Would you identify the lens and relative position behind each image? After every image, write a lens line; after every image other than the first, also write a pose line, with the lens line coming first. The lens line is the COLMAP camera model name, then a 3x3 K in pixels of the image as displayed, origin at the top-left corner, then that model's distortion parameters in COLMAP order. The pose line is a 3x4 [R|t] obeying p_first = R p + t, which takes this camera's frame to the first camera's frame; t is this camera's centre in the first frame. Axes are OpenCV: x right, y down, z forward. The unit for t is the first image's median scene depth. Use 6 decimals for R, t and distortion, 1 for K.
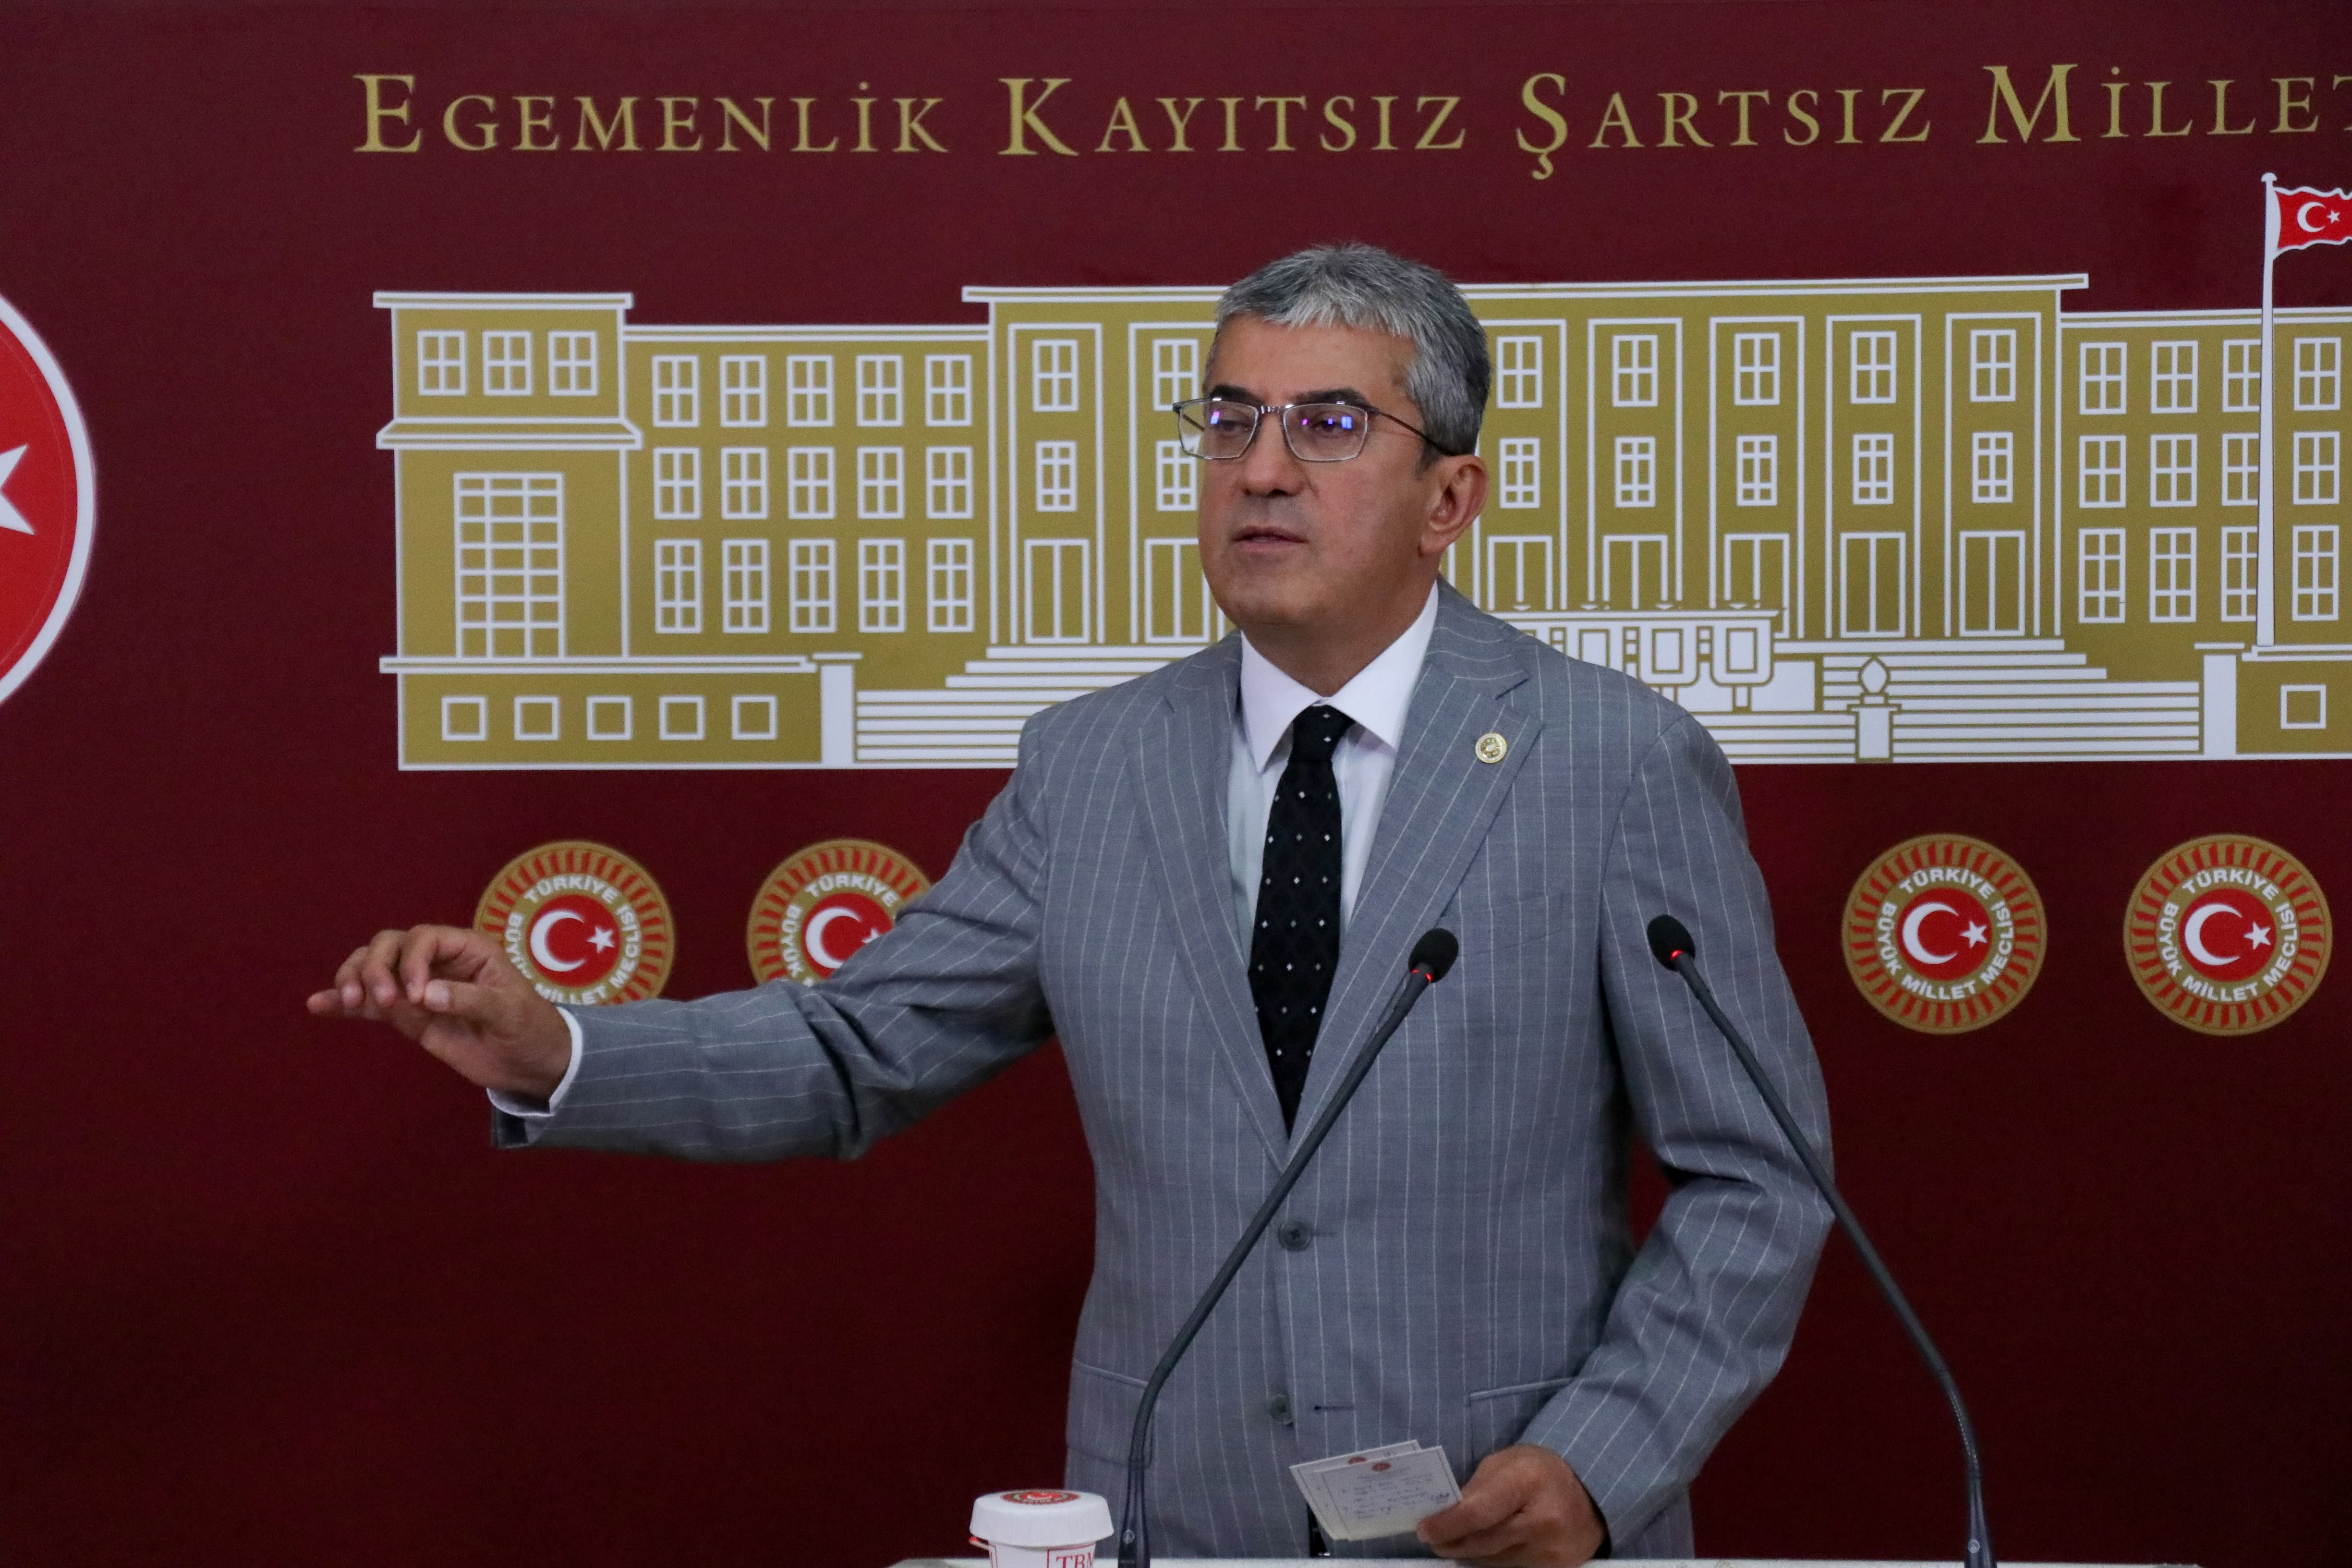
lens RADIAL K [[7887.0, 0, 1167.0], [0, 7887.0, 847.1], [0, 0, 1]] dist [0.586997, 4.037408]
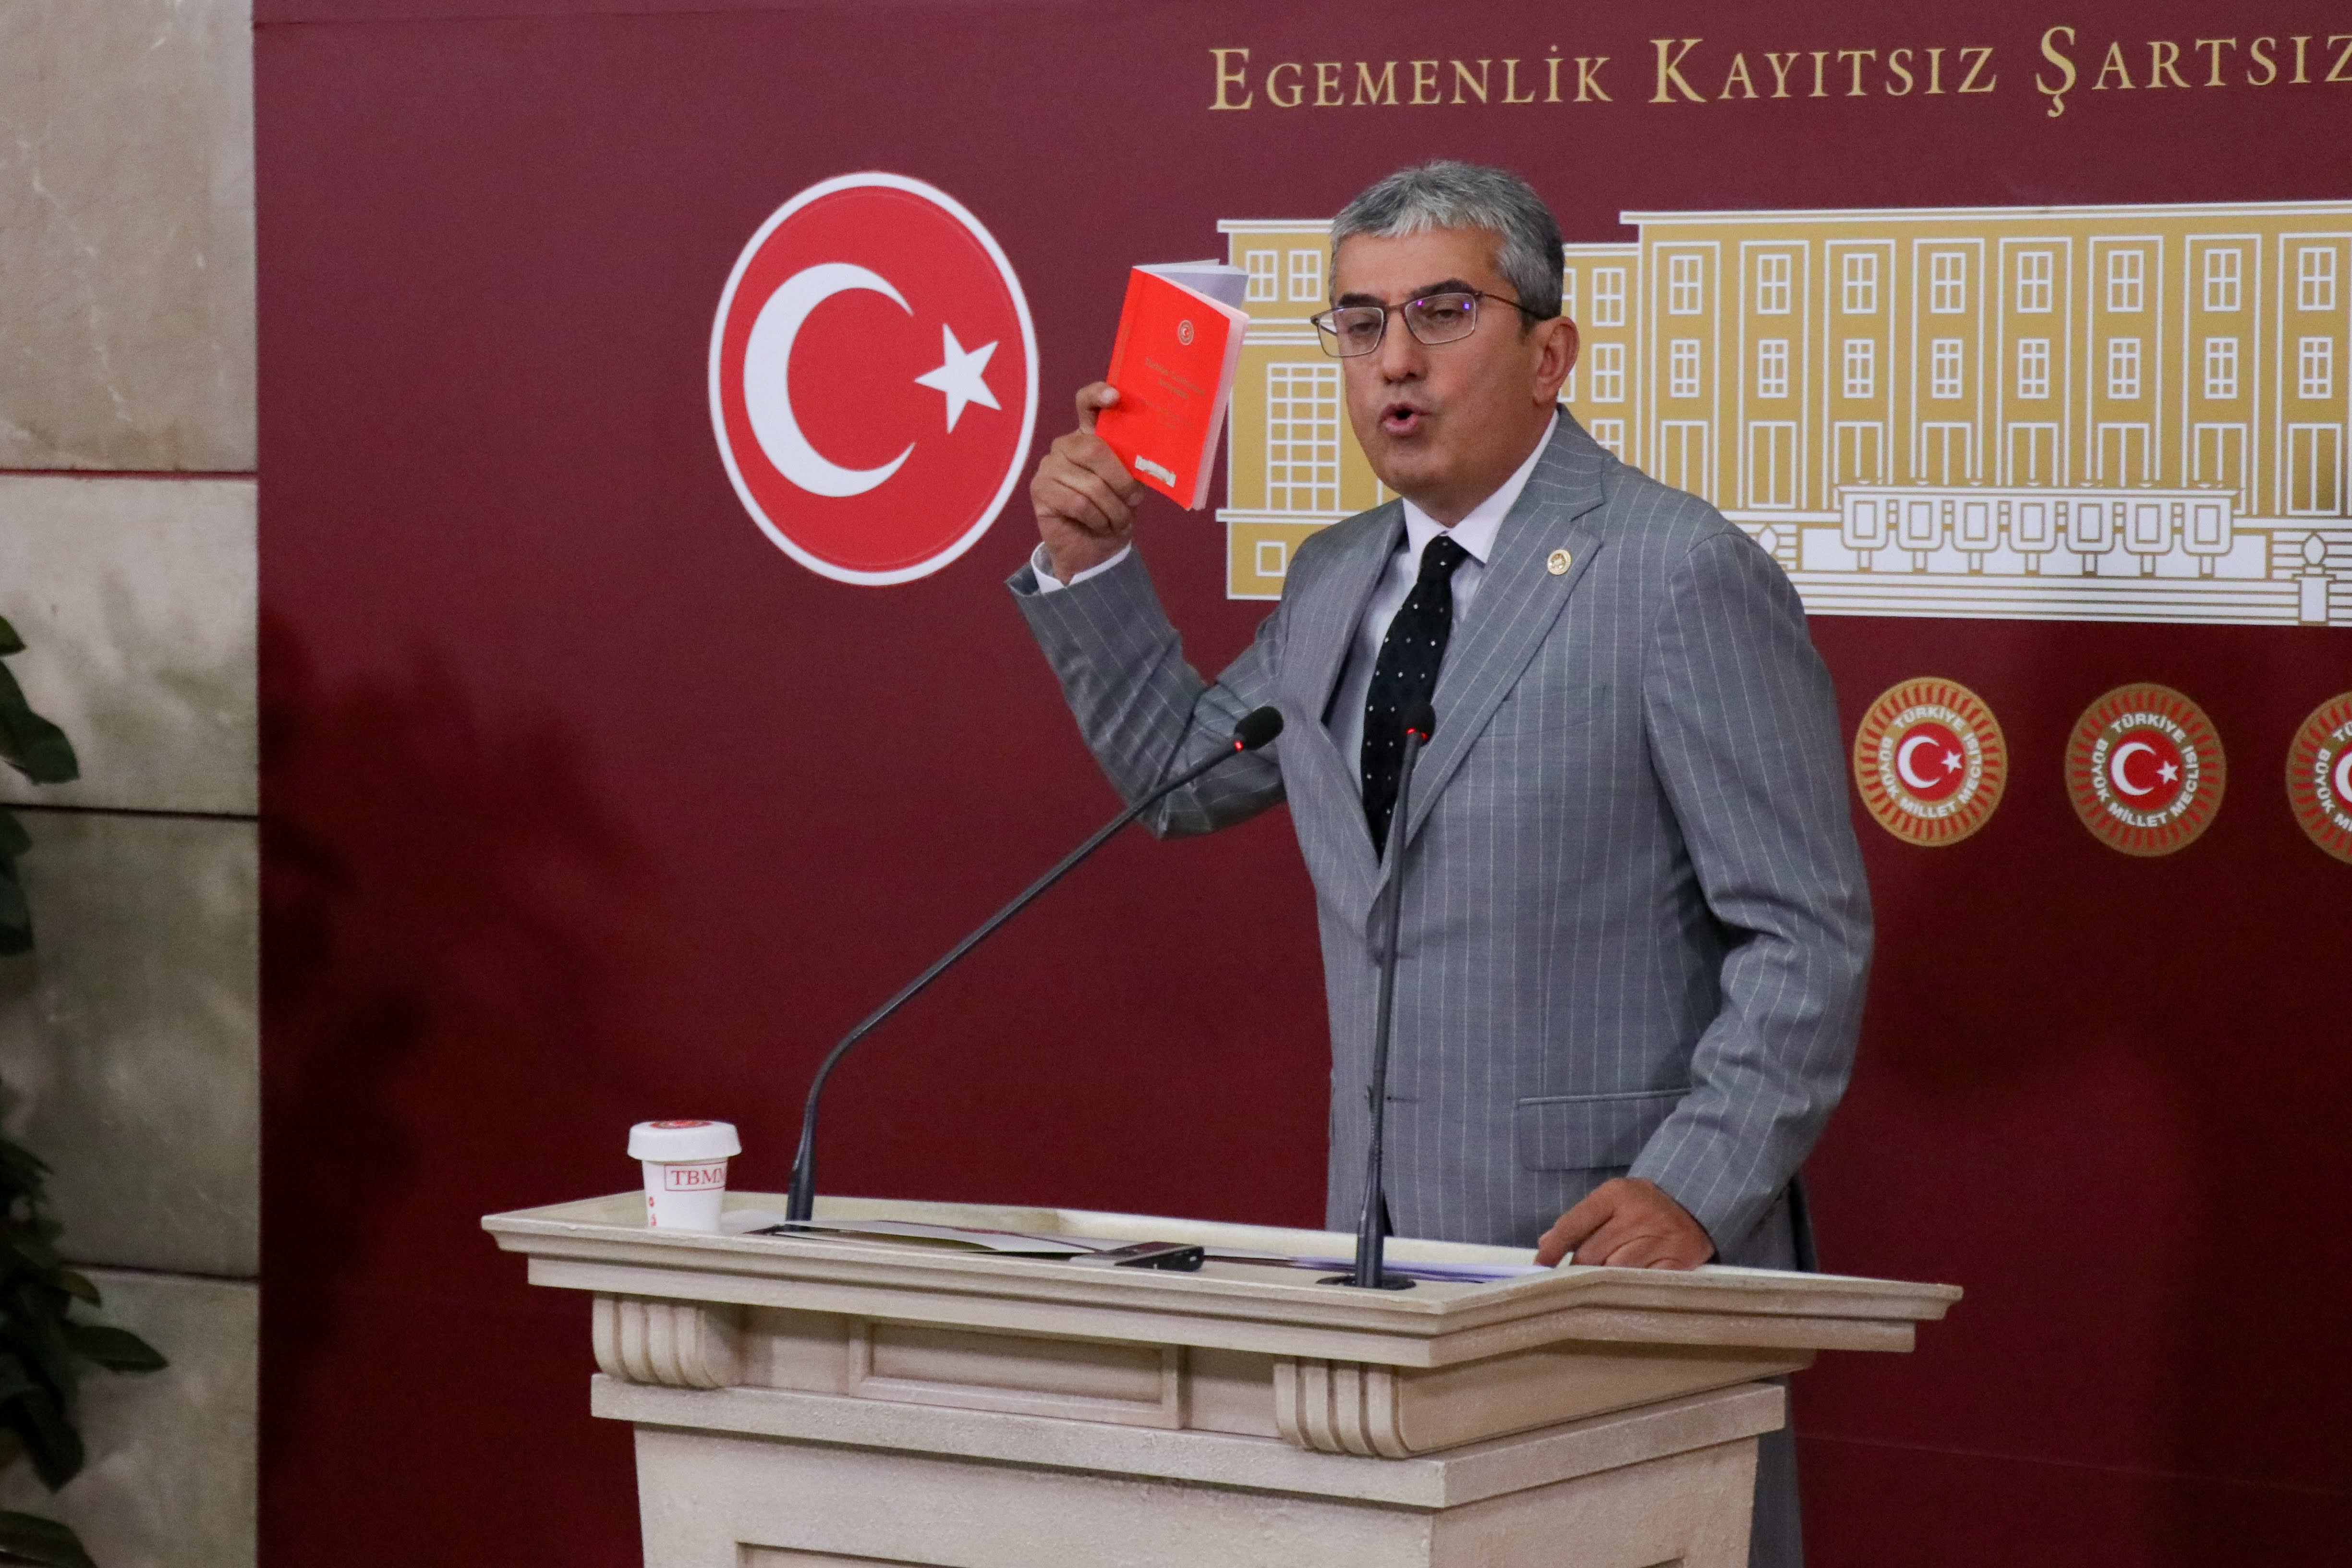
lens RADIAL K [[7400.4, 0, 1005.0], [0, 7400.4, 686.6], [0, 0, 1]] dist [0.410313, 2.156661]
pose [[0.843387, 0.033649, -0.536251, 0.508245], [-0.036053, 0.999332, 0.006005, -0.001603], [0.536095, 0.014269, 0.844037, -0.009741]]
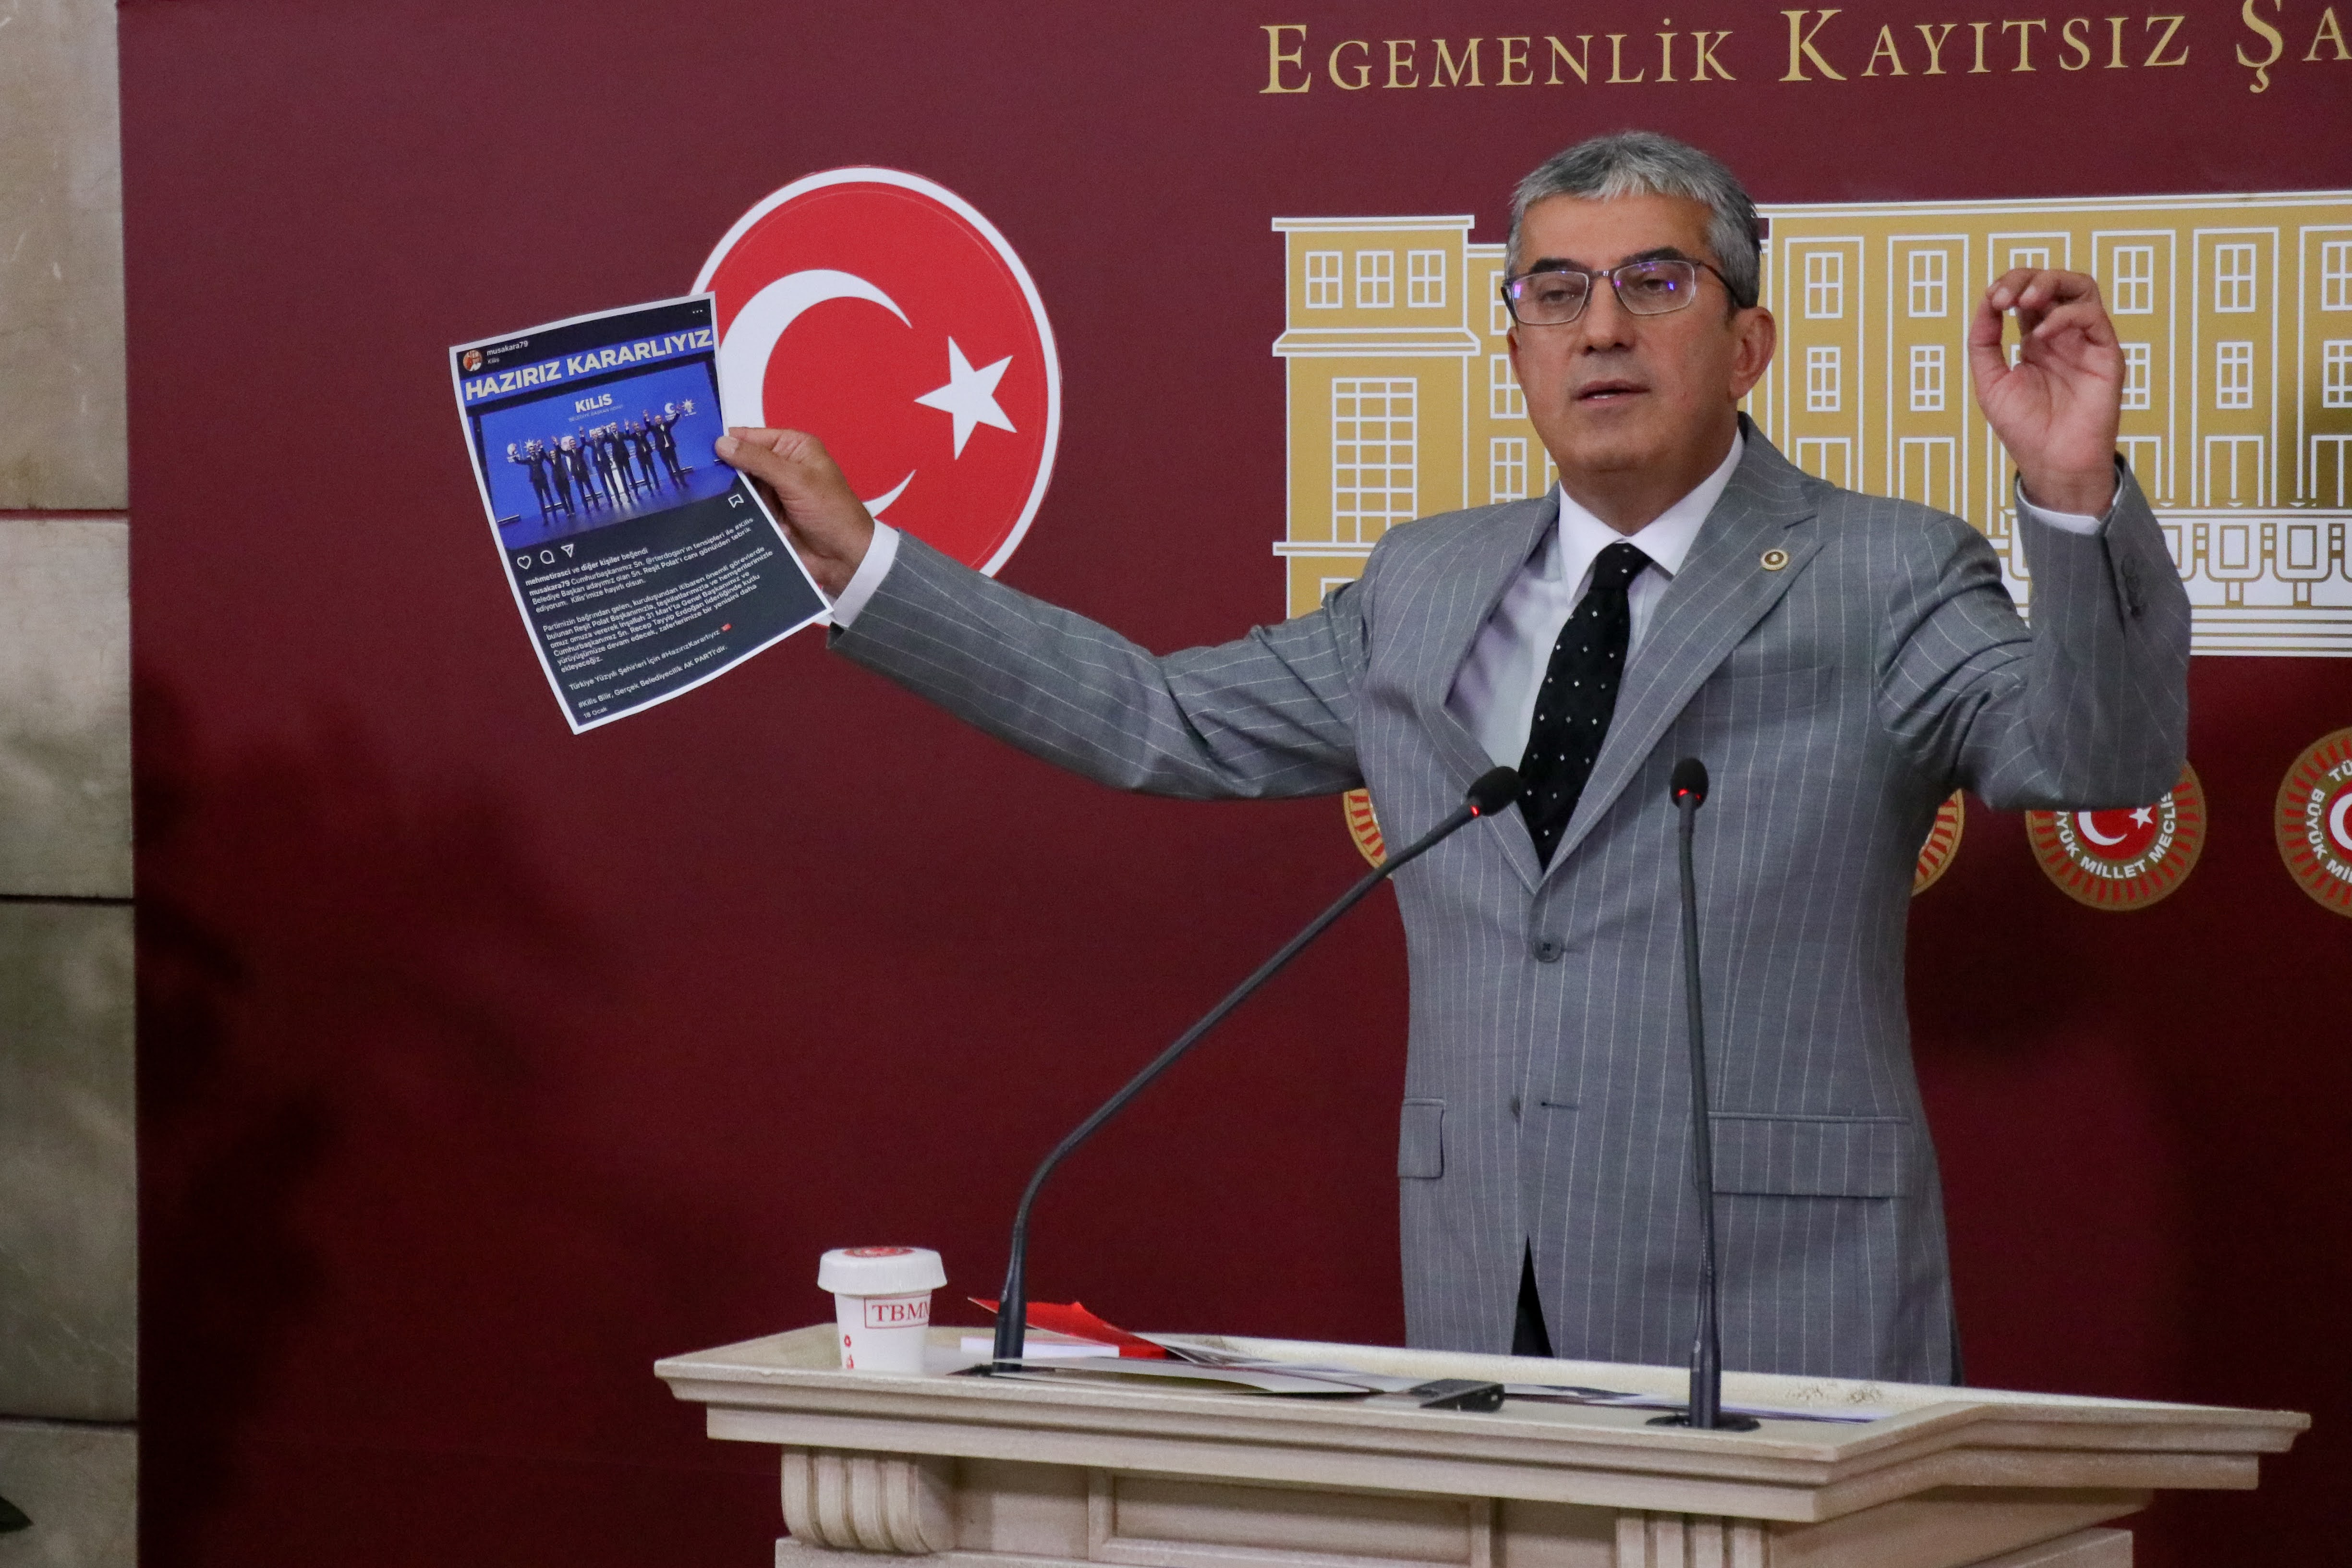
lens RADIAL K [[7956.4, 0, 1031.0], [0, 7956.4, 741.9], [0, 0, 1]] dist [0.498548, 2.923502]
pose [[0.883635, 0.024126, -0.467555, 0.401908], [-0.024506, 0.999686, 0.005270, -0.000725], [0.467535, 0.006801, 0.883948, -0.012412]]
